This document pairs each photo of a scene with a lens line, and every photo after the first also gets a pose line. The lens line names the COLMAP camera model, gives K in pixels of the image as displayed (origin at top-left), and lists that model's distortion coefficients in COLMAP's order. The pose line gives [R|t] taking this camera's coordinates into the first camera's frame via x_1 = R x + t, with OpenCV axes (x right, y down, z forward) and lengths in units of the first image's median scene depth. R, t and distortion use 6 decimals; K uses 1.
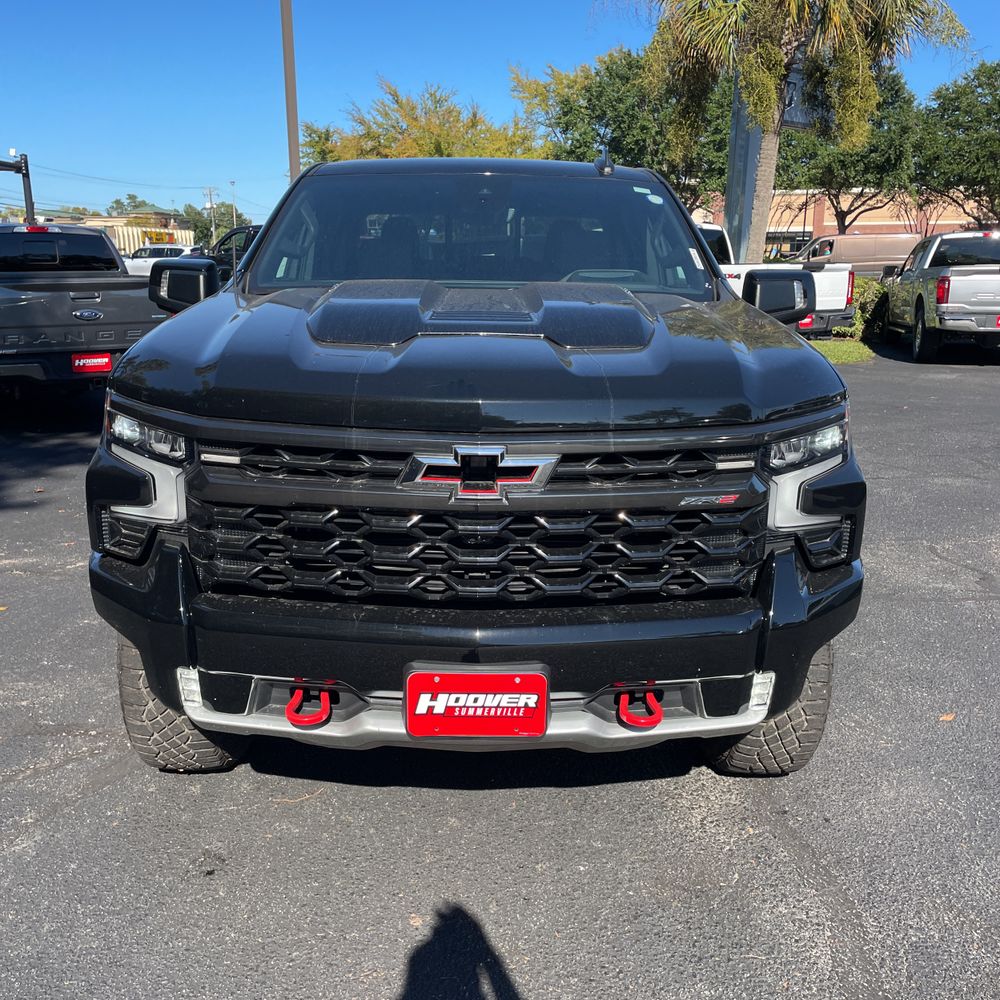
lens RADIAL K [[988.6, 0, 500.0], [0, 988.6, 500.0], [0, 0, 1]] dist [0.101921, -0.145764]
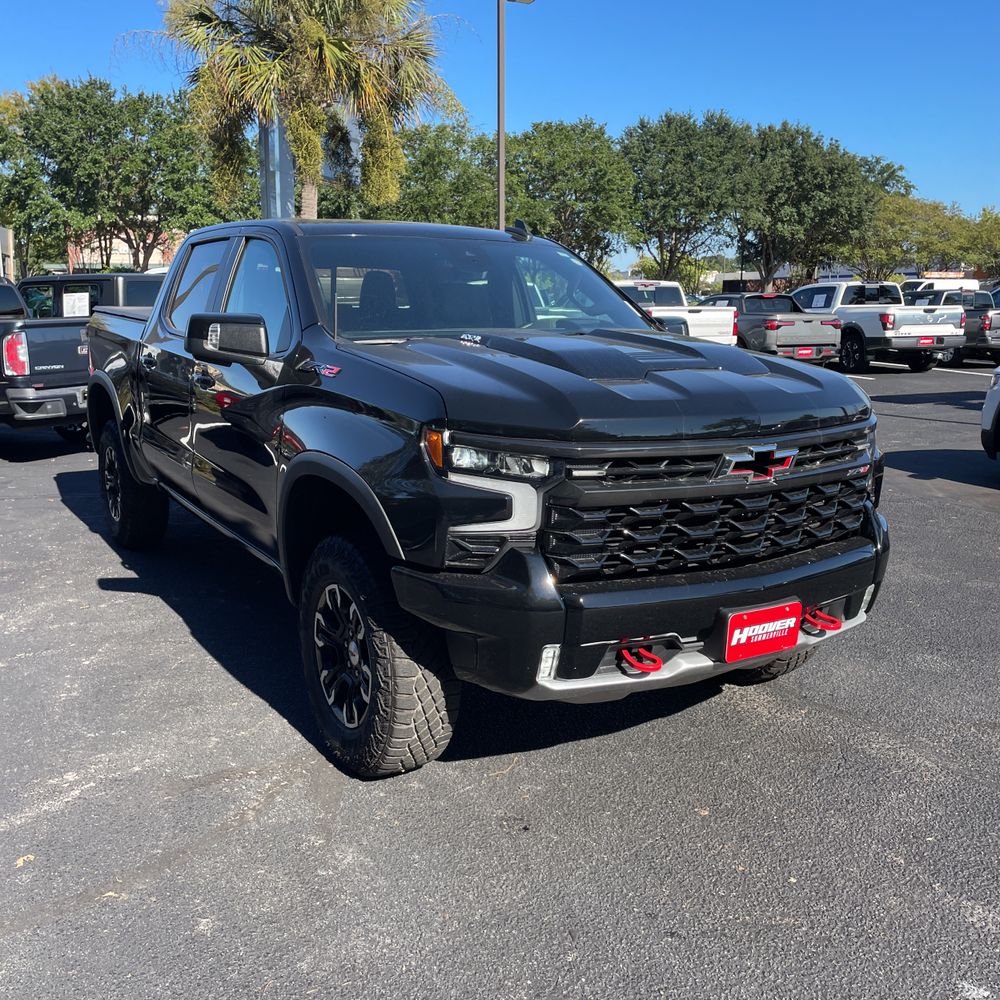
lens RADIAL K [[996.3, 0, 486.2], [0, 996.3, 494.5], [0, 0, 1]] dist [0.080234, -0.130226]
pose [[0.861944, -0.099532, 0.497138, -0.962935], [0.120111, 0.992715, -0.009498, -0.016610], [-0.492571, 0.067898, 0.867619, -0.036622]]
